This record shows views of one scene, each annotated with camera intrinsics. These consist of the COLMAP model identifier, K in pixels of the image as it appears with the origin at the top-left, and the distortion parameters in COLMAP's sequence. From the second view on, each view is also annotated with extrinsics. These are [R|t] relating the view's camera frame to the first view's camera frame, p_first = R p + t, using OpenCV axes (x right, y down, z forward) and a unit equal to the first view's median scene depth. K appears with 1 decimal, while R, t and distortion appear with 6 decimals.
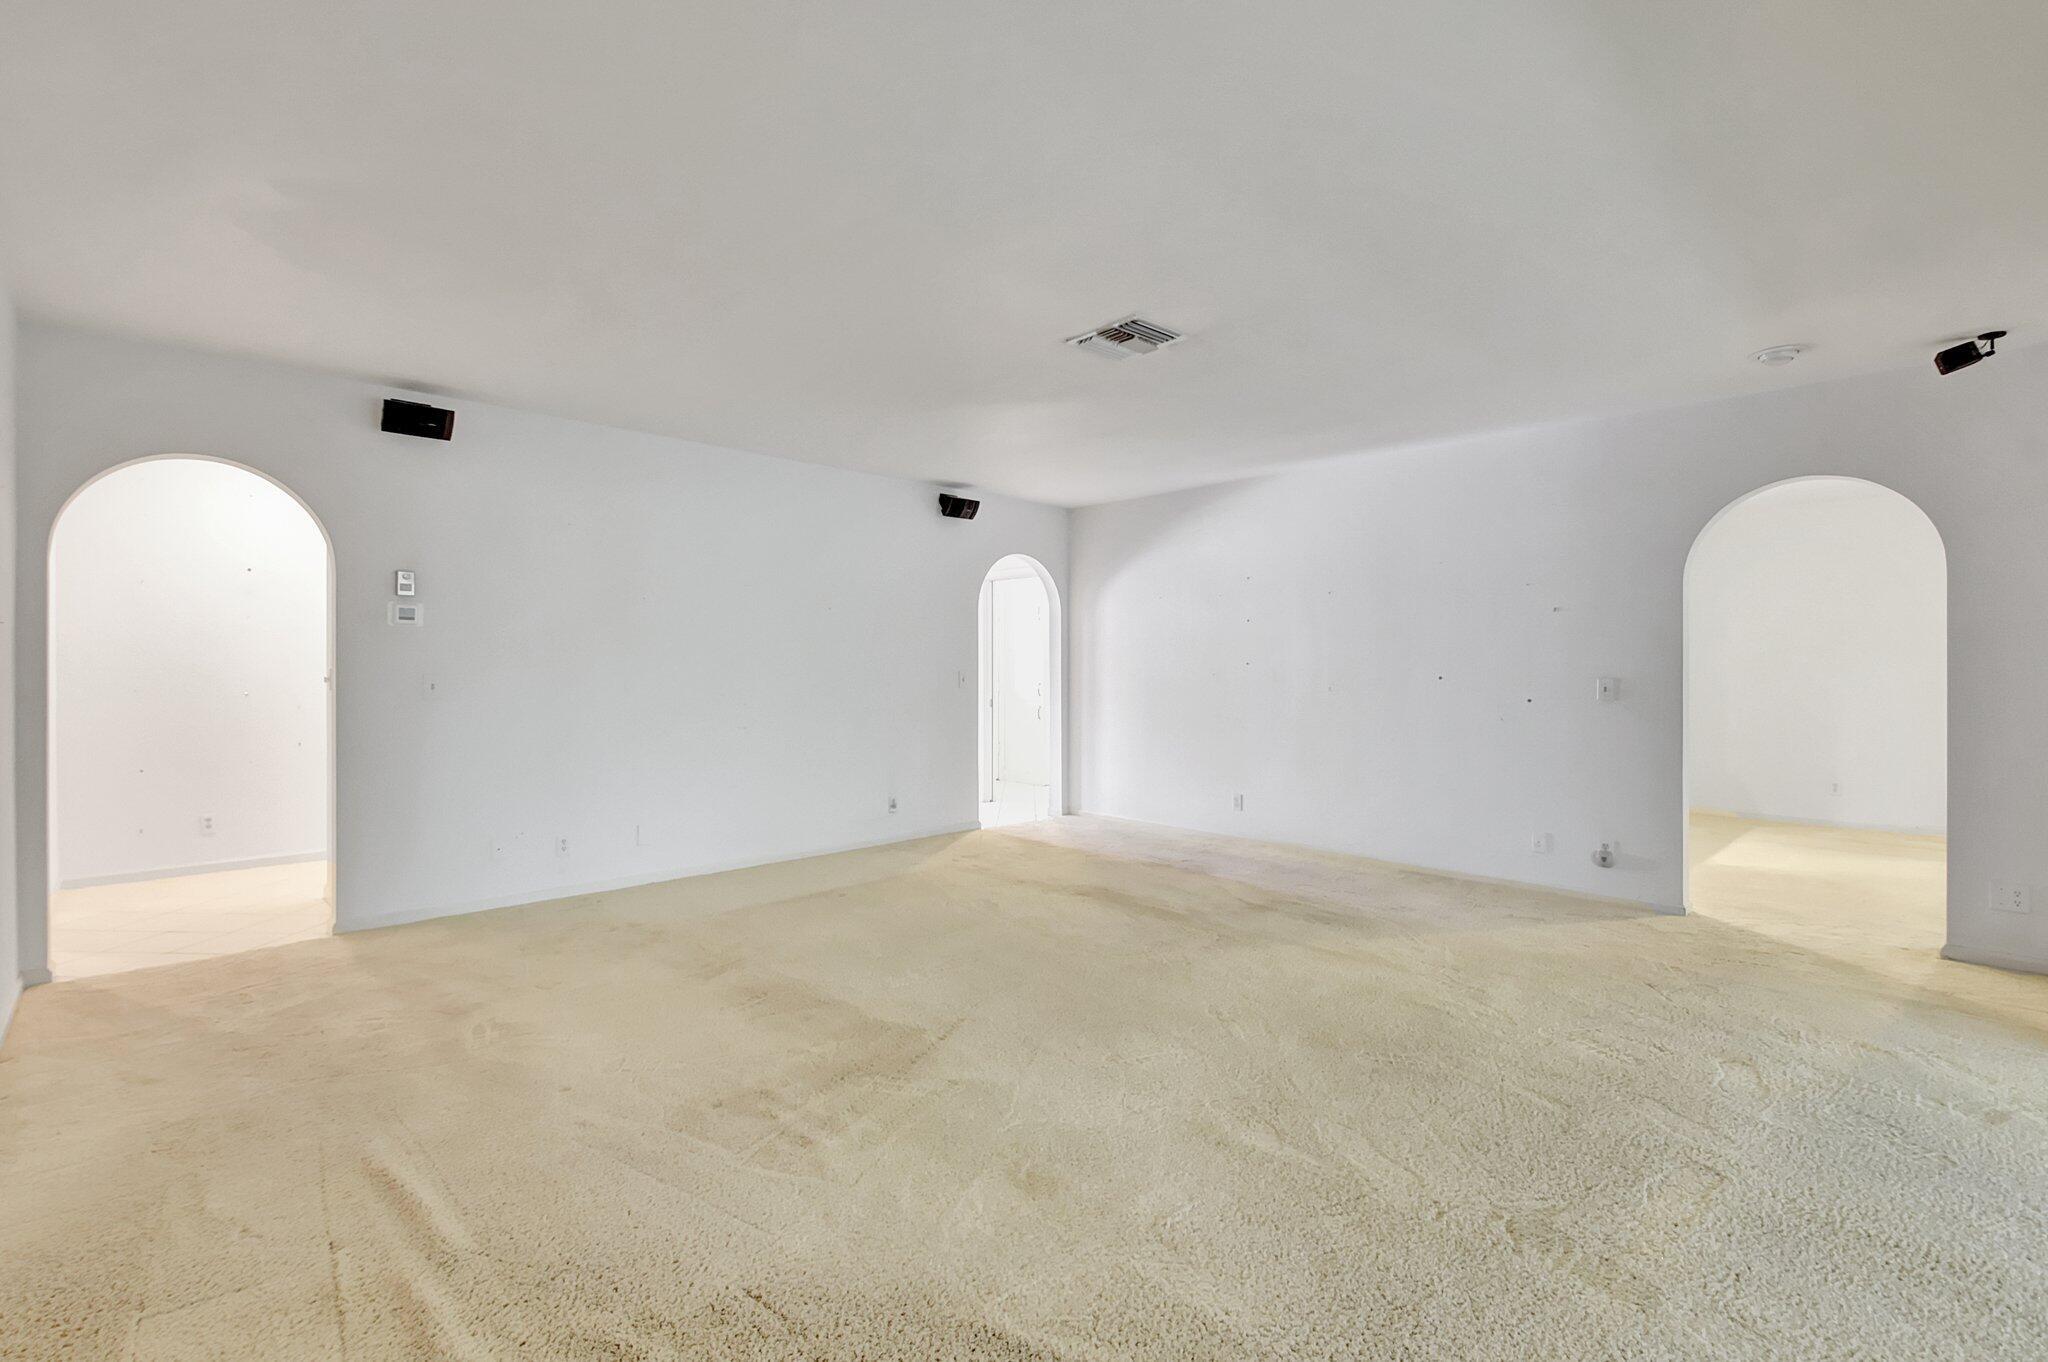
lens RADIAL K [[917.6, 0, 1012.4], [0, 917.6, 679.0], [0, 0, 1]] dist [-0.000004, -0.000304]
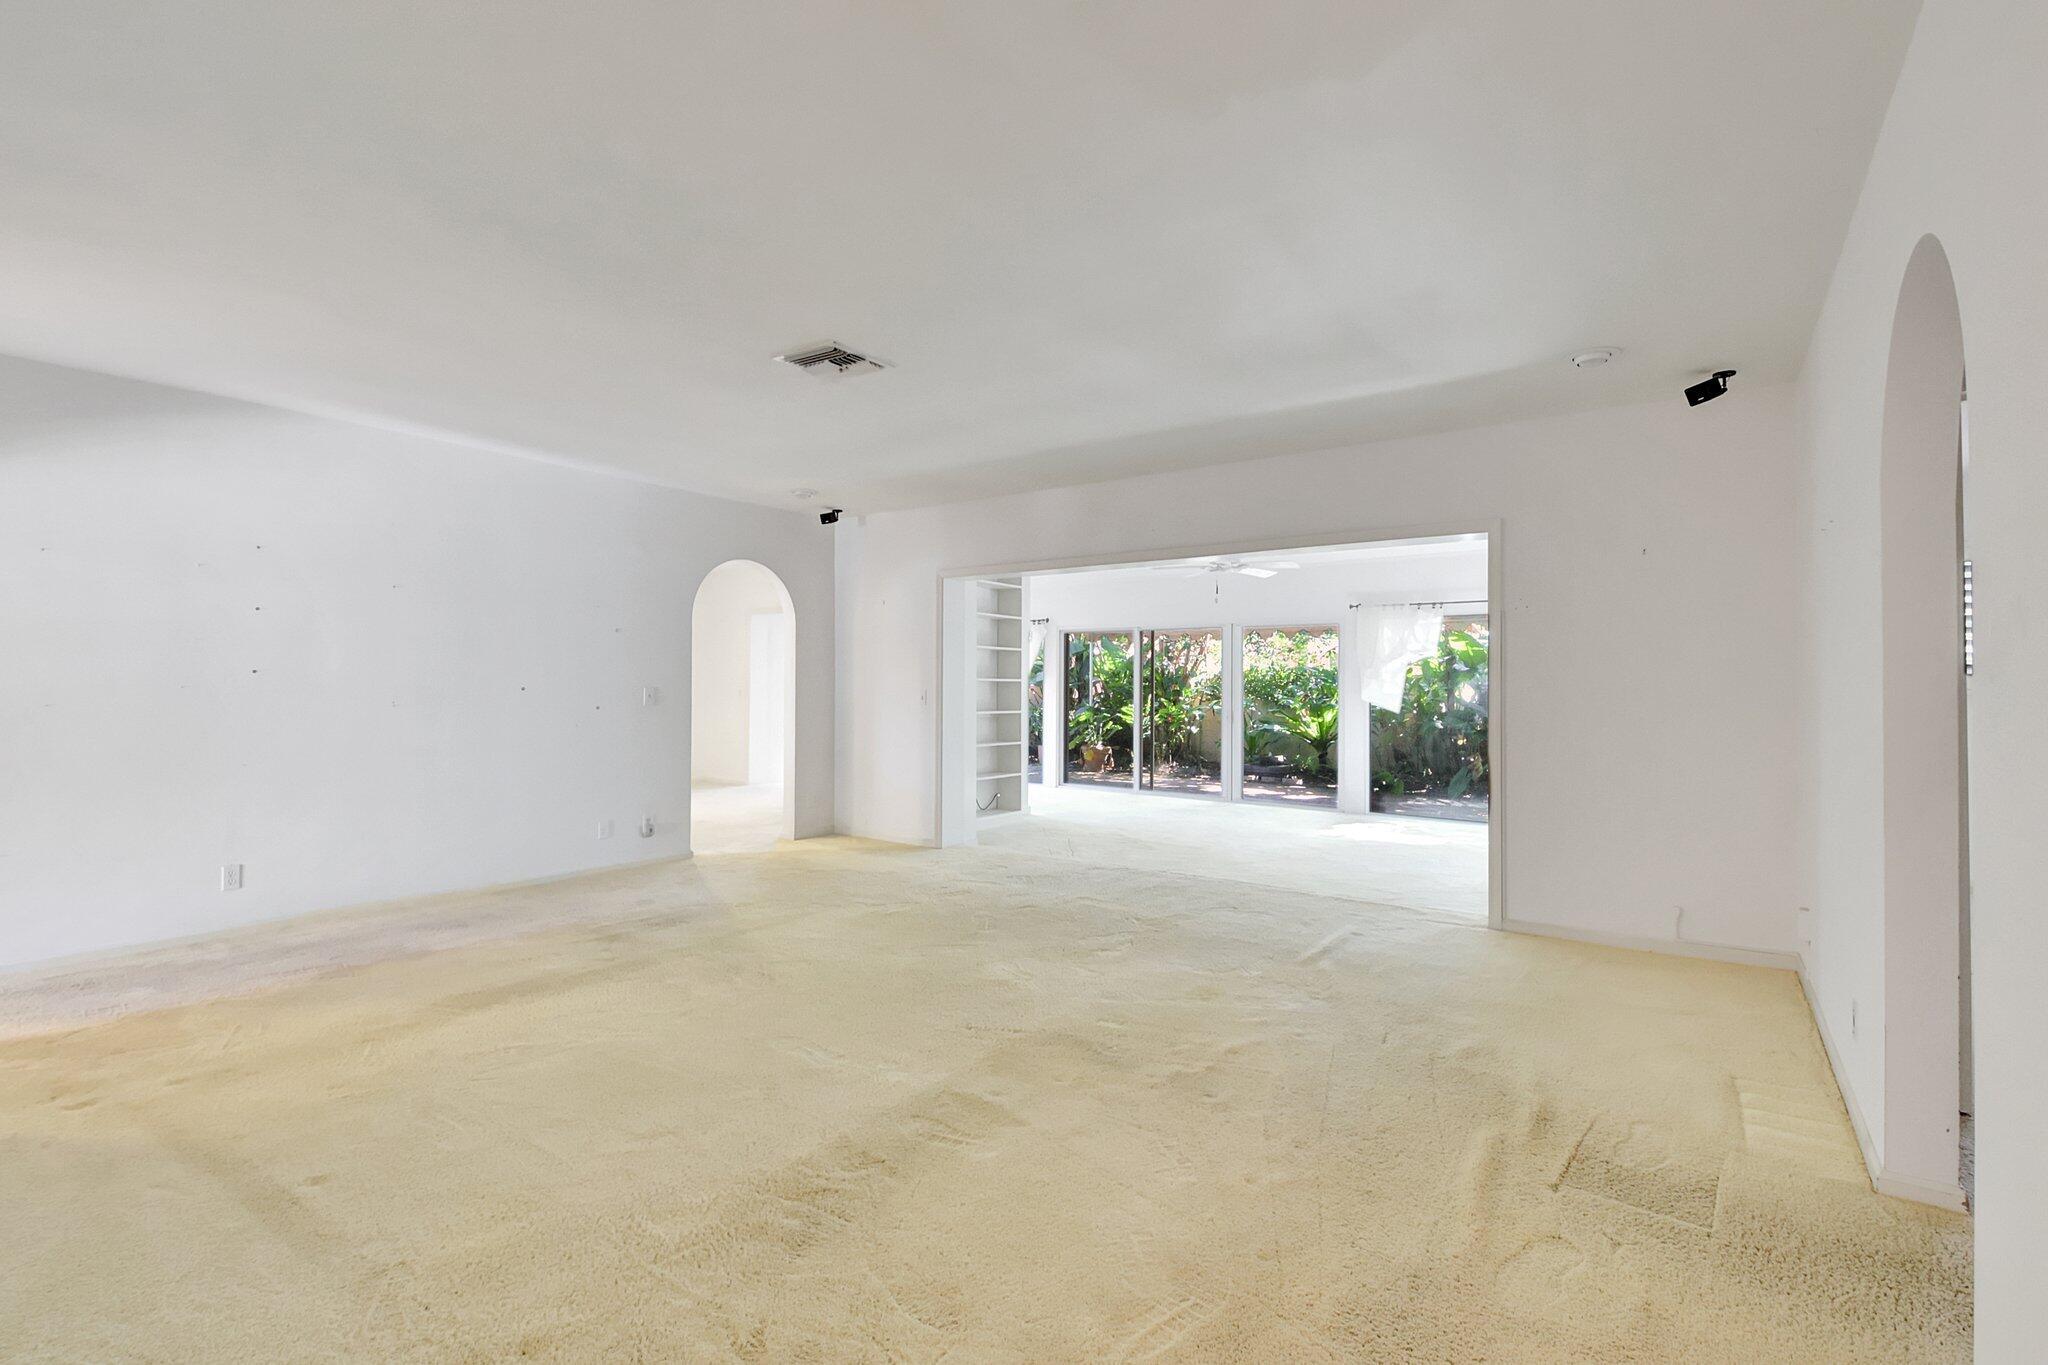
lens RADIAL K [[917.6, 0, 1012.4], [0, 917.6, 680.5], [0, 0, 1]] dist [-0.000004, -0.000304]
pose [[-0.203384, -0.000189, 0.979099, -0.704316], [0.007263, 0.999972, 0.001702, -0.009952], [-0.979072, 0.007458, -0.203377, 0.771909]]
